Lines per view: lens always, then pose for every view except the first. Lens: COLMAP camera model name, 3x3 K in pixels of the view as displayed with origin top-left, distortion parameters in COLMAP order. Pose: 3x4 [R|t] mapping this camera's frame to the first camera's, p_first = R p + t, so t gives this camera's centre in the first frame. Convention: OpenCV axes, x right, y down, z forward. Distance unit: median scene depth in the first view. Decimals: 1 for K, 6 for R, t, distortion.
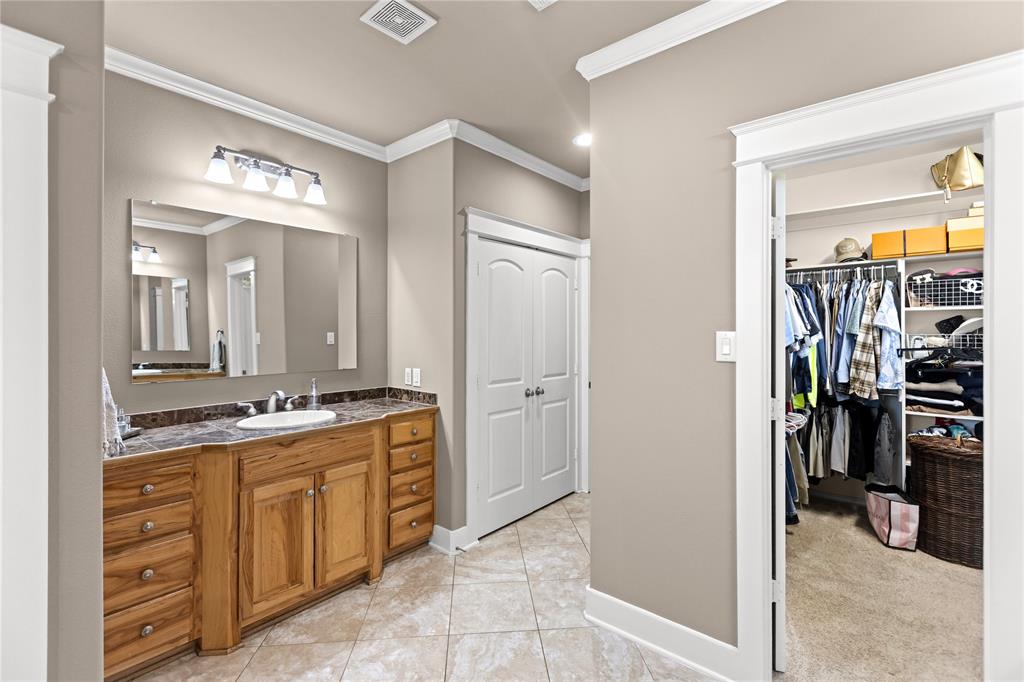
lens RADIAL K [[461.3, 0, 508.5], [0, 461.3, 335.6], [0, 0, 1]] dist [0.003800, -0.000141]
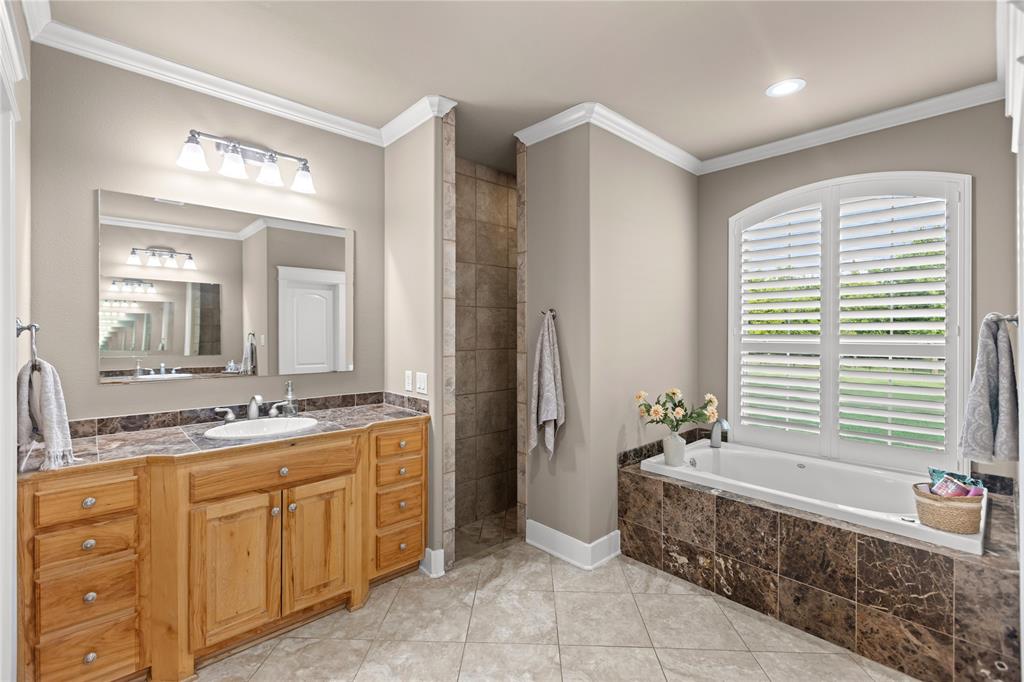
lens RADIAL K [[461.3, 0, 516.5], [0, 461.3, 340.6], [0, 0, 1]] dist [0.003800, -0.000141]
pose [[0.995237, 0.002694, -0.097452, 0.098814], [-0.002275, 0.999988, 0.004416, 0.005092], [0.097463, -0.004173, 0.995230, 0.126950]]
